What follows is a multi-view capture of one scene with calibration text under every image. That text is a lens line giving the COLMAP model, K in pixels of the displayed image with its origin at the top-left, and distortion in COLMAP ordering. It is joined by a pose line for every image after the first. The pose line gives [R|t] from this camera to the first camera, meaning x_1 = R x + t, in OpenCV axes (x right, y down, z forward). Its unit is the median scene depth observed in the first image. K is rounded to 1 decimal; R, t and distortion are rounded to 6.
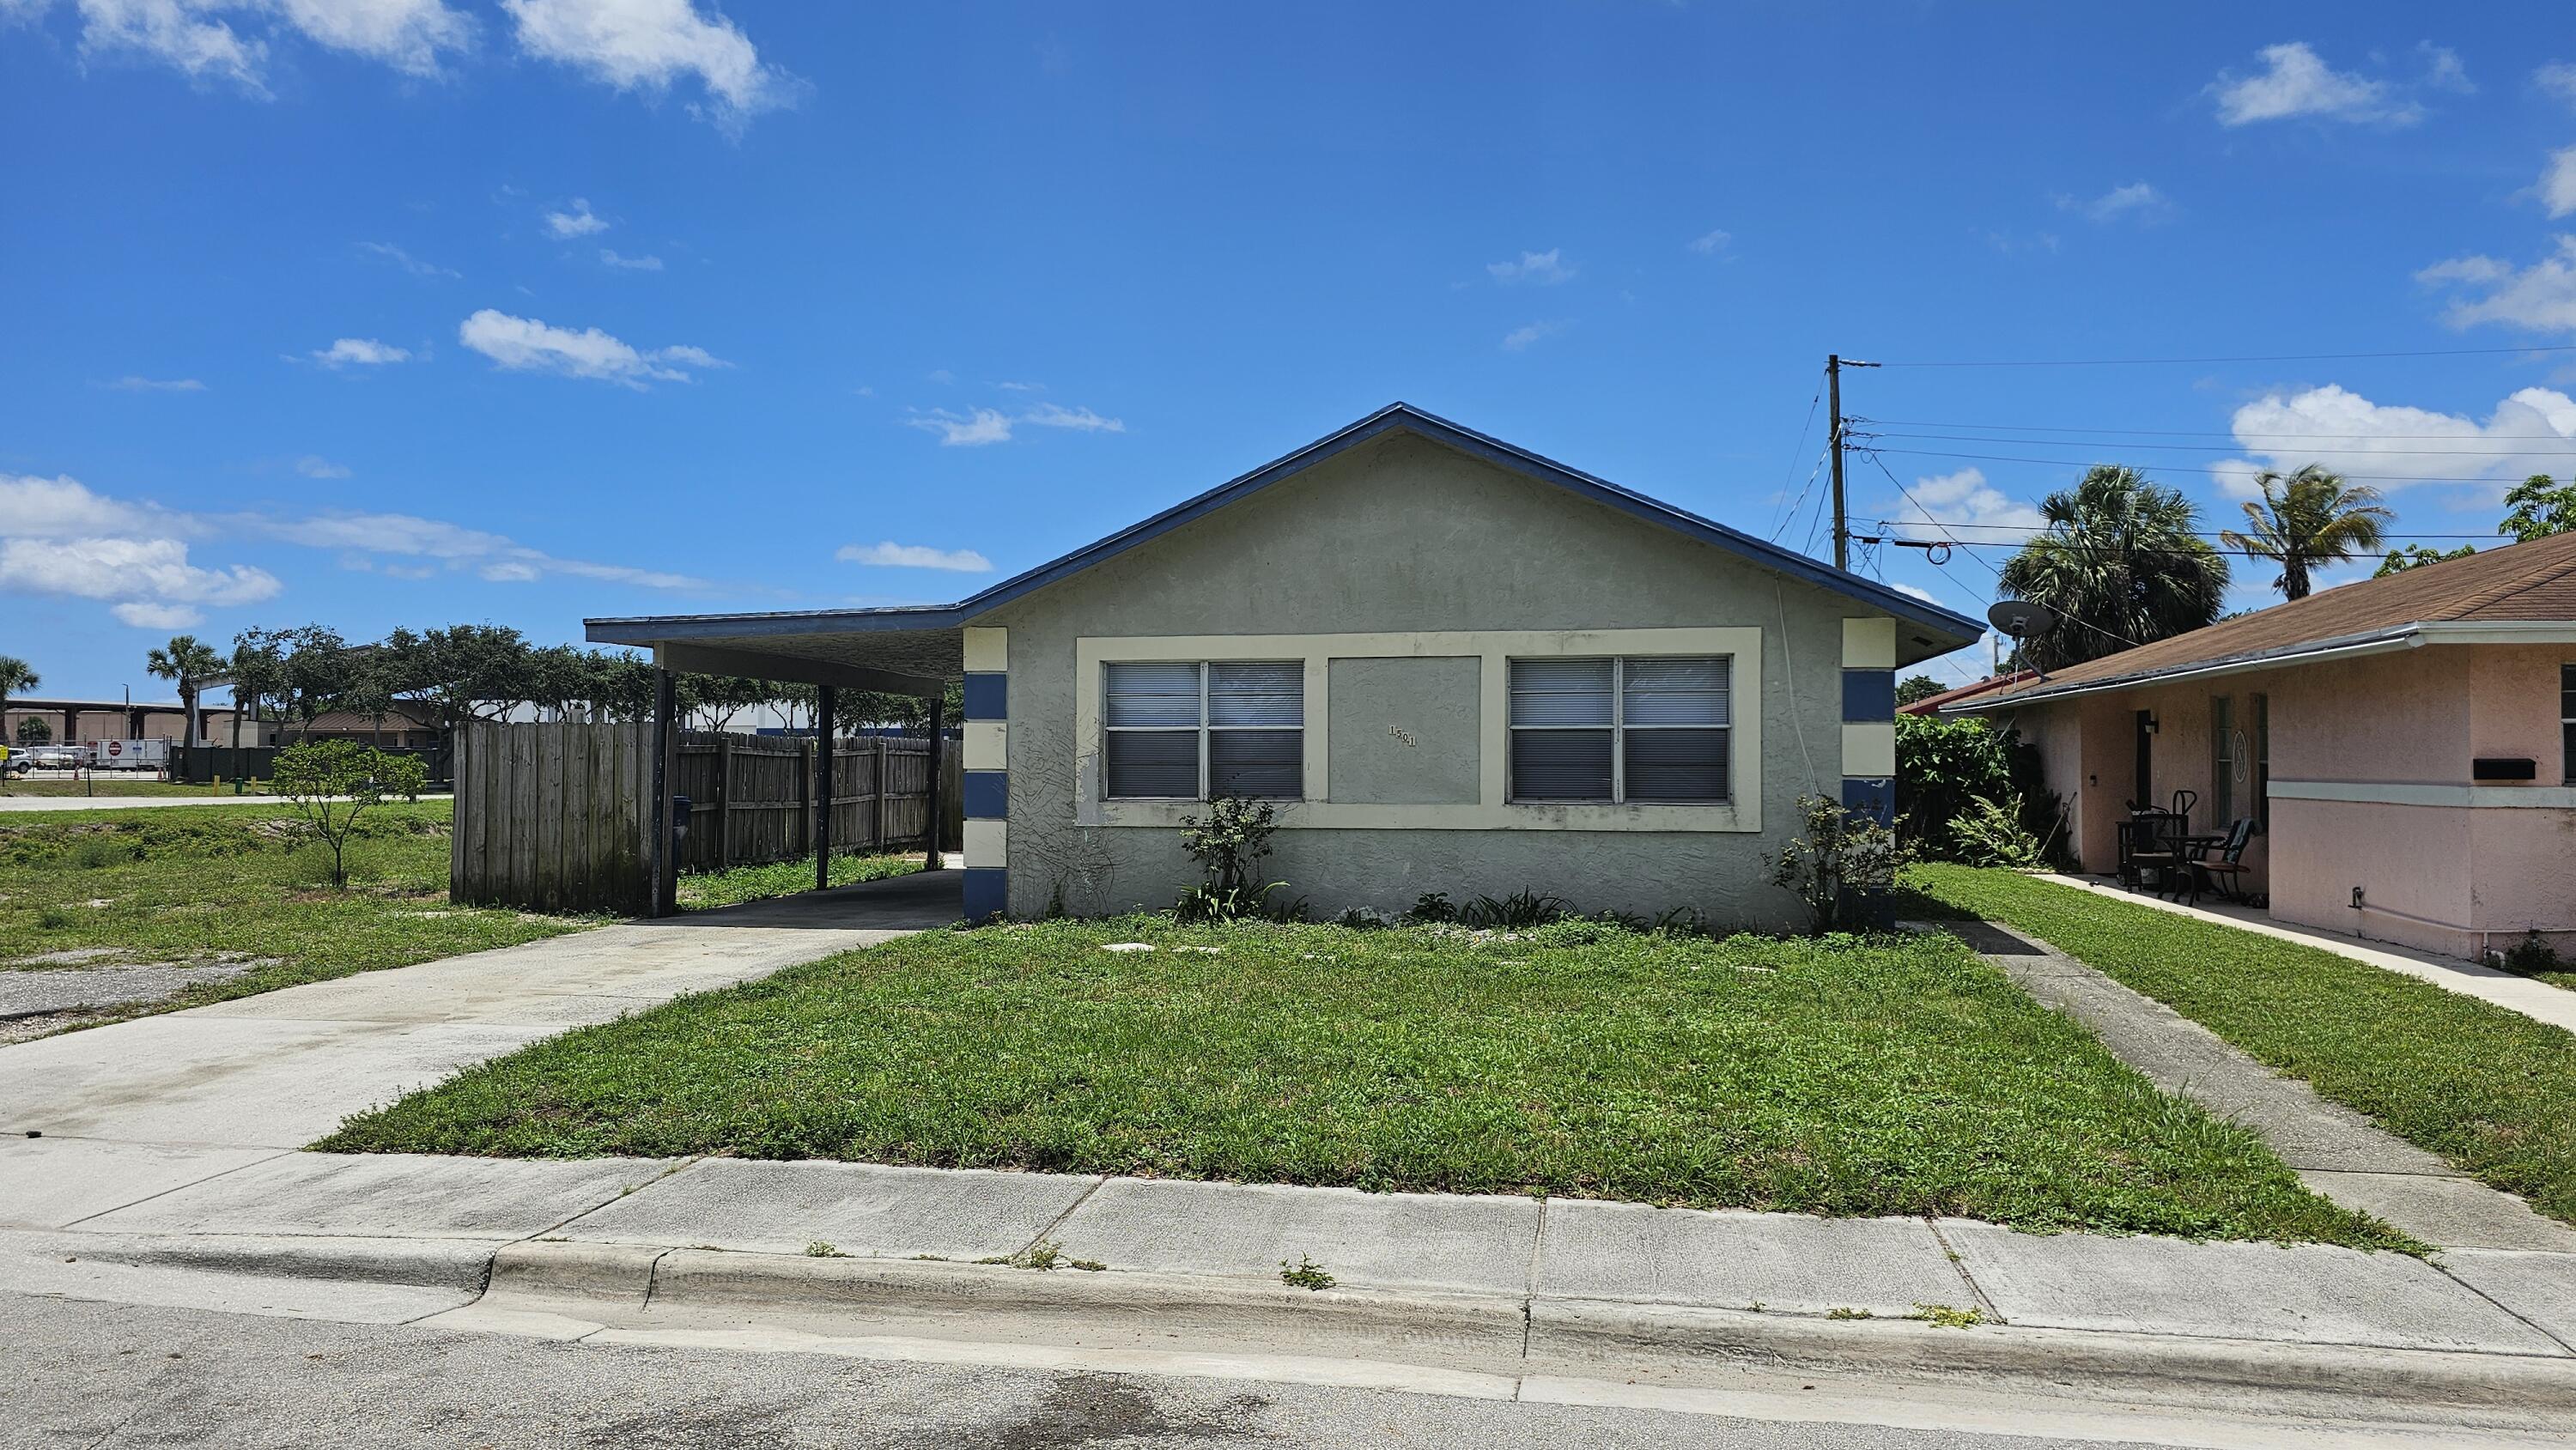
lens RADIAL K [[1725.4, 0, 1297.2], [0, 1725.4, 749.1], [0, 0, 1]] dist [0.063092, -0.040557]
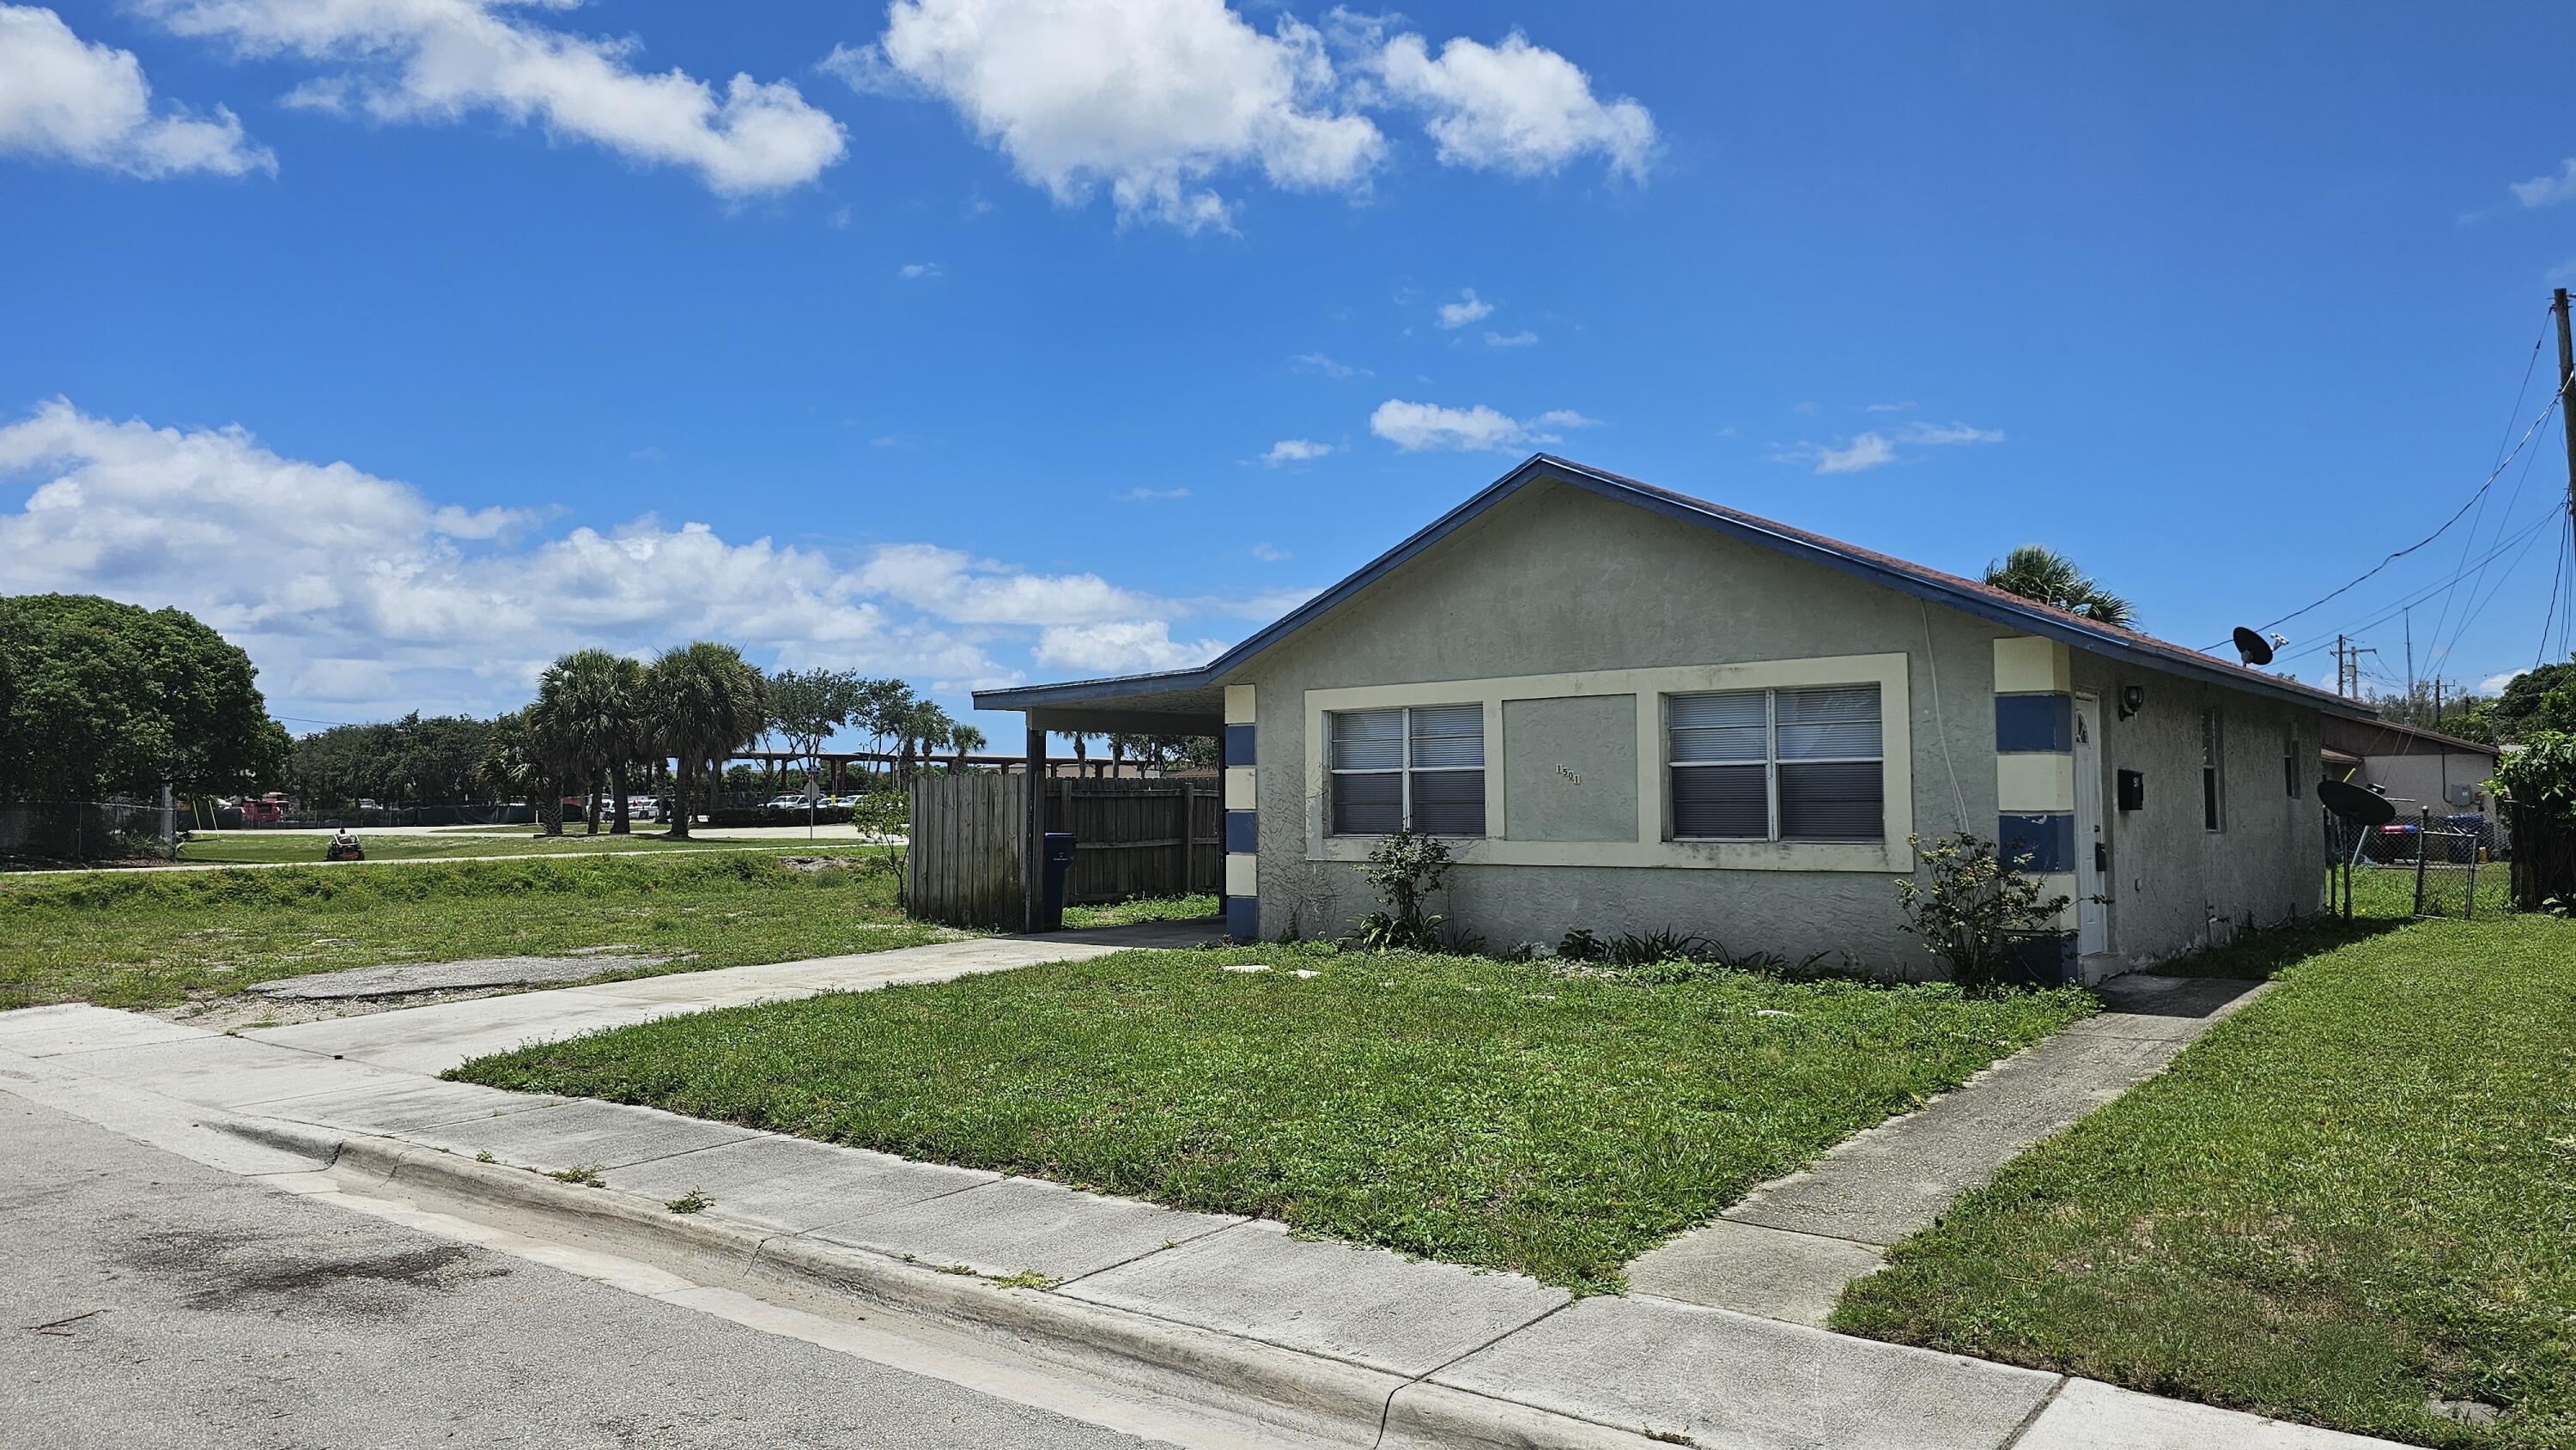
lens RADIAL K [[1725.4, 0, 1295.2], [0, 1725.4, 699.0], [0, 0, 1]] dist [0.063092, -0.040557]
pose [[0.881119, -0.037373, -0.471416, 0.403790], [0.013419, 0.998447, -0.054073, 0.000997], [0.472705, 0.041319, 0.880252, 0.019188]]
